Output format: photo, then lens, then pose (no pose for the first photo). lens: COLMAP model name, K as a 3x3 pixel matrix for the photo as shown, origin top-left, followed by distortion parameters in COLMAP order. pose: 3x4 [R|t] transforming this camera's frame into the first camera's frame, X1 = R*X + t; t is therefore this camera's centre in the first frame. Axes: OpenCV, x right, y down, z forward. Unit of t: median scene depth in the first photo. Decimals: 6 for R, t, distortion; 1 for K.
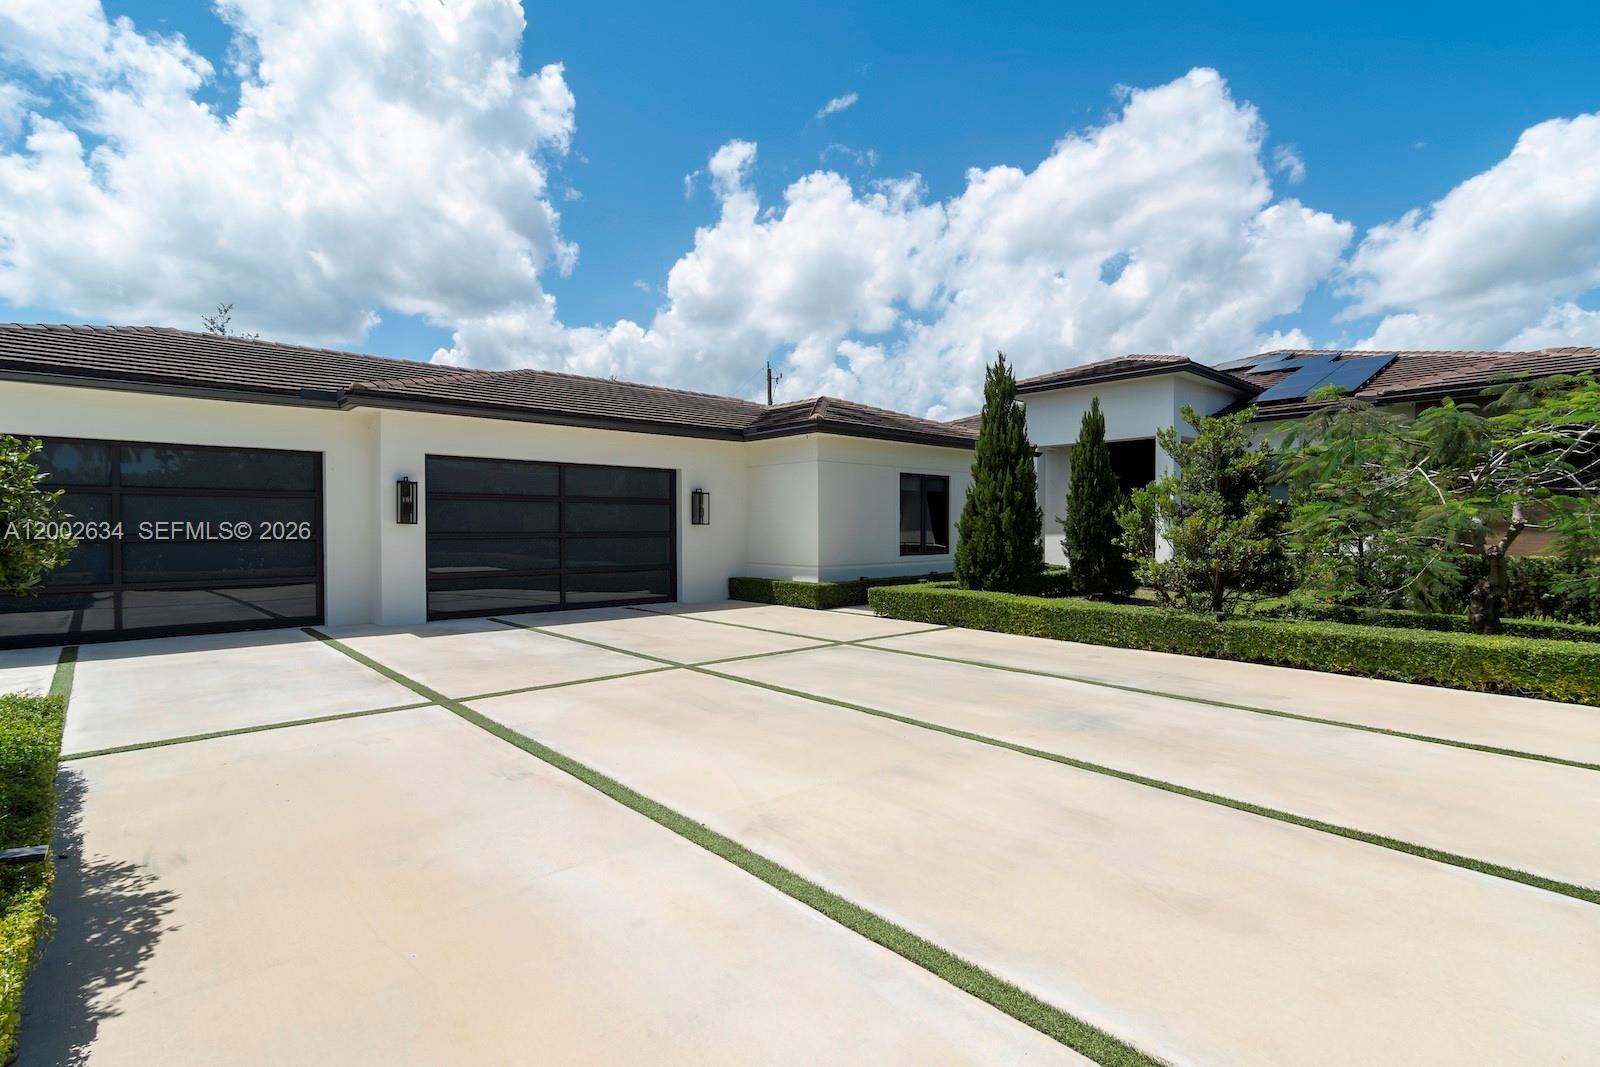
lens RADIAL K [[785.4, 0, 791.2], [0, 785.4, 529.7], [0, 0, 1]] dist [-0.001155, 0.000945]
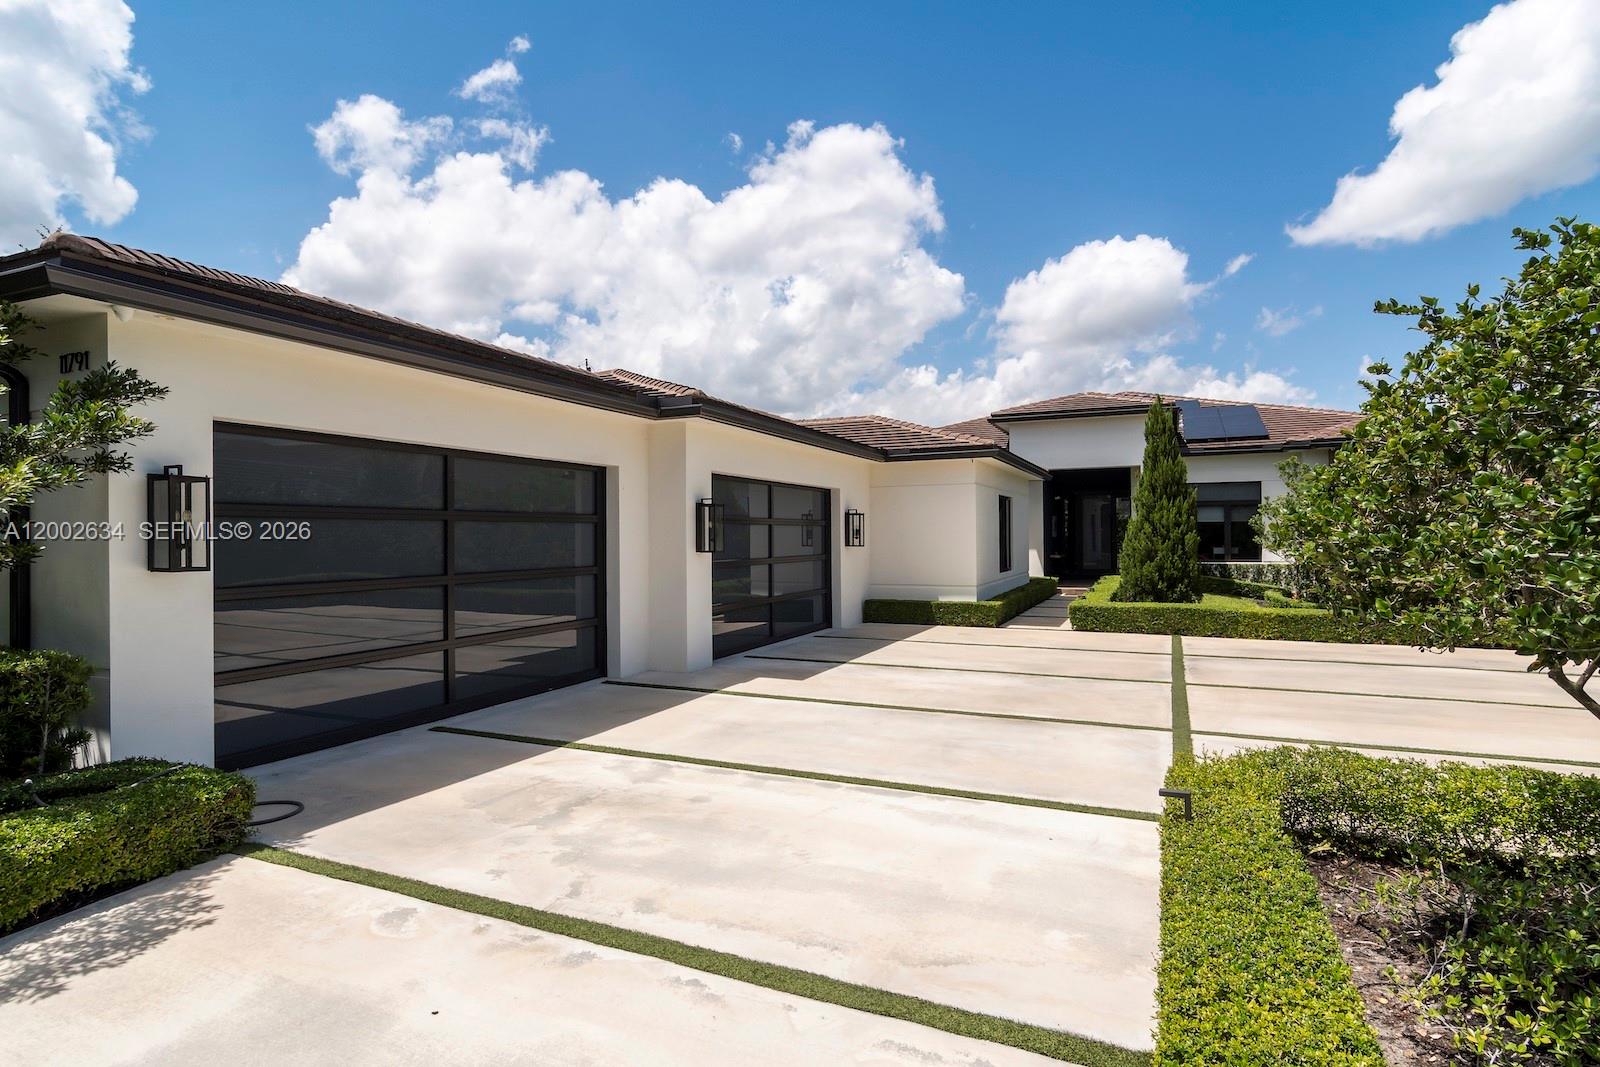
lens RADIAL K [[783.0, 0, 800.0], [0, 783.0, 533.5], [0, 0, 1]] dist [-0.067312, 0.000155]
pose [[0.909483, -0.007487, 0.415673, -0.580578], [0.006094, 0.999970, 0.004677, -0.027146], [-0.415695, -0.001720, 0.909502, 0.146501]]
